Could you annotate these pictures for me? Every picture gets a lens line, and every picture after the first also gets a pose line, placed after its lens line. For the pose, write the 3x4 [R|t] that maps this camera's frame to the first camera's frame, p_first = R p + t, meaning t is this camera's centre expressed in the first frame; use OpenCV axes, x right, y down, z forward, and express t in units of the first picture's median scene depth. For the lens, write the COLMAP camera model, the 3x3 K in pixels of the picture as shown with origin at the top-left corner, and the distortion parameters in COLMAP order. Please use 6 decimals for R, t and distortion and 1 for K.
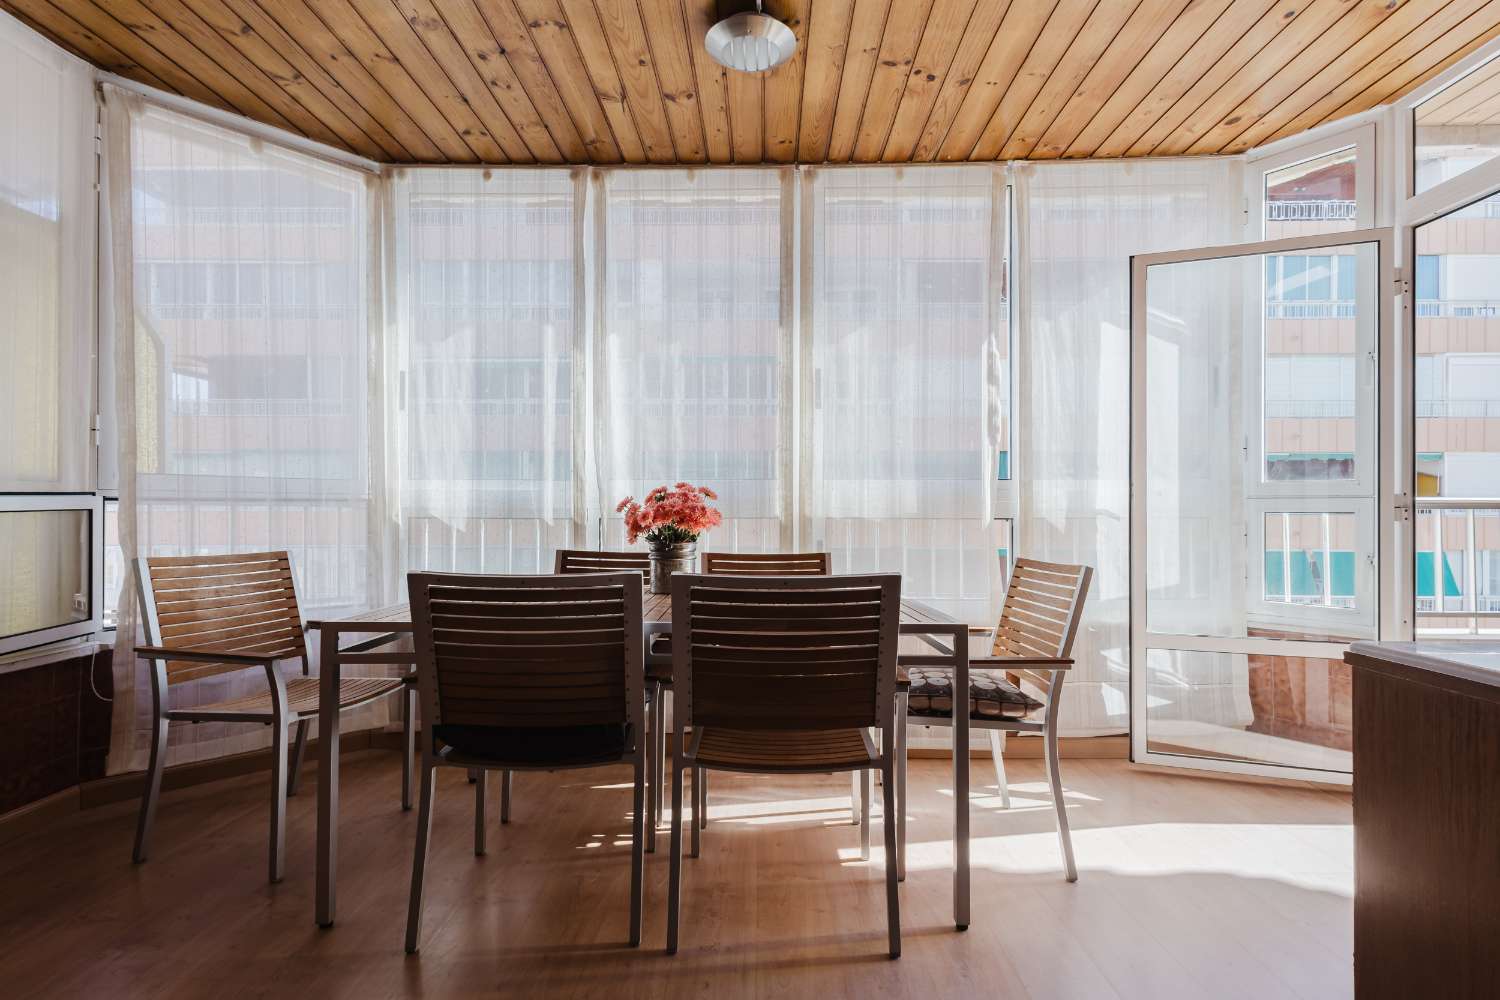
lens RADIAL K [[616.2, 0, 808.6], [0, 616.2, 505.3], [0, 0, 1]] dist [-0.000404, -0.000044]
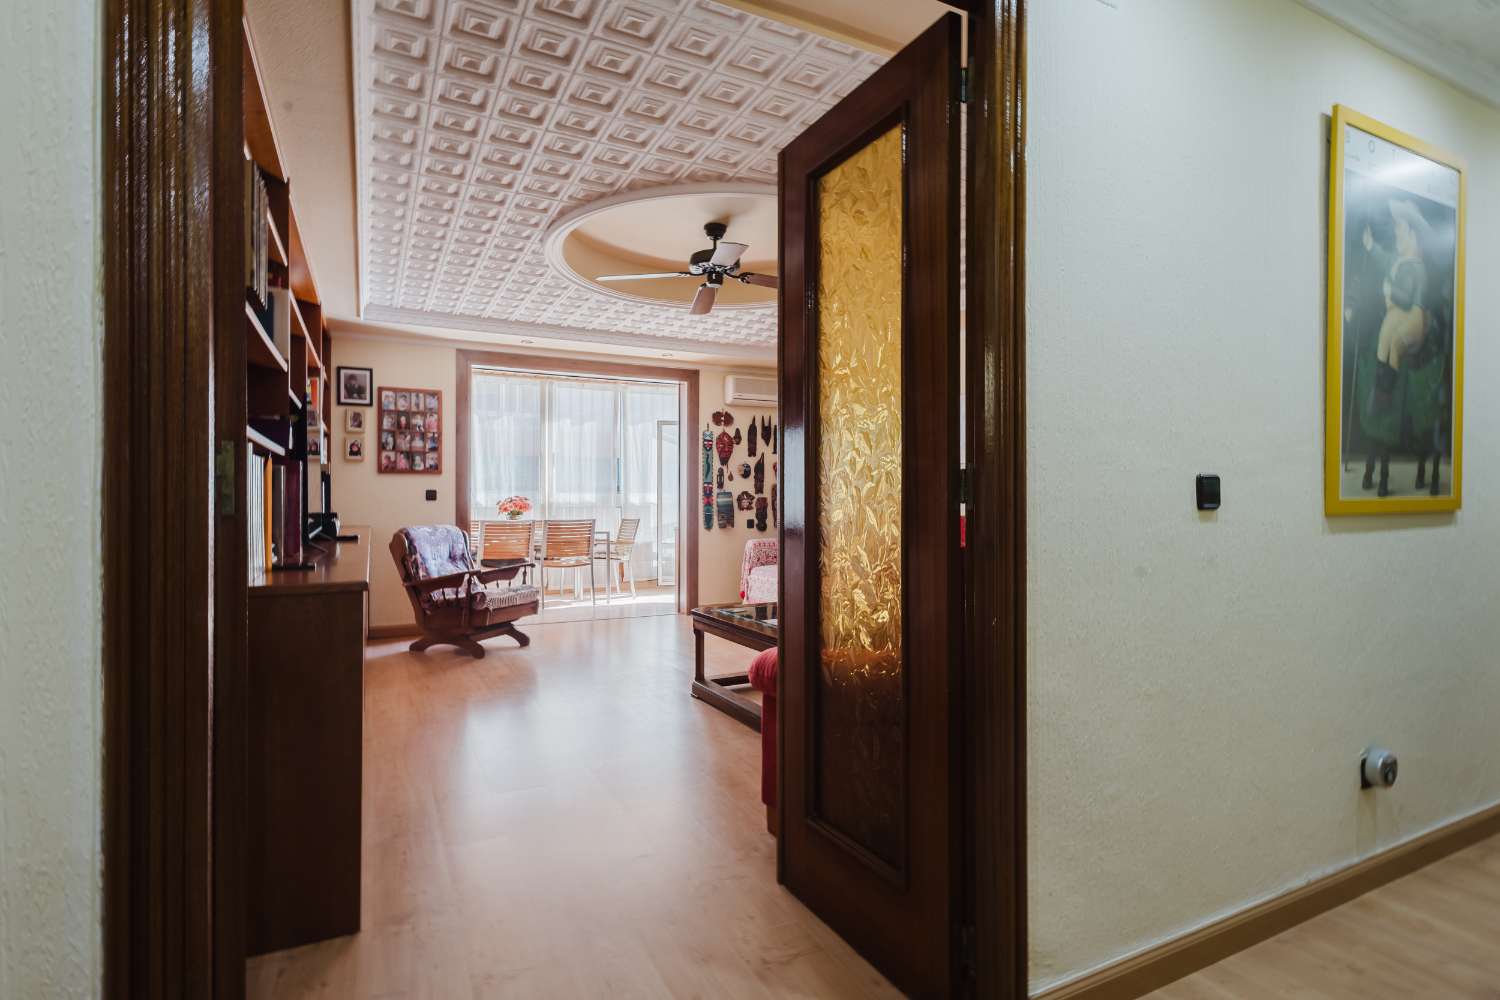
lens RADIAL K [[721.6, 0, 733.1], [0, 721.6, 493.5], [0, 0, 1]] dist [0.000941, 0.016830]
pose [[0.887405, 0.001840, 0.460987, -0.787512], [0.000303, 0.999989, -0.004574, -0.025168], [-0.460991, 0.004199, 0.887395, -2.321167]]
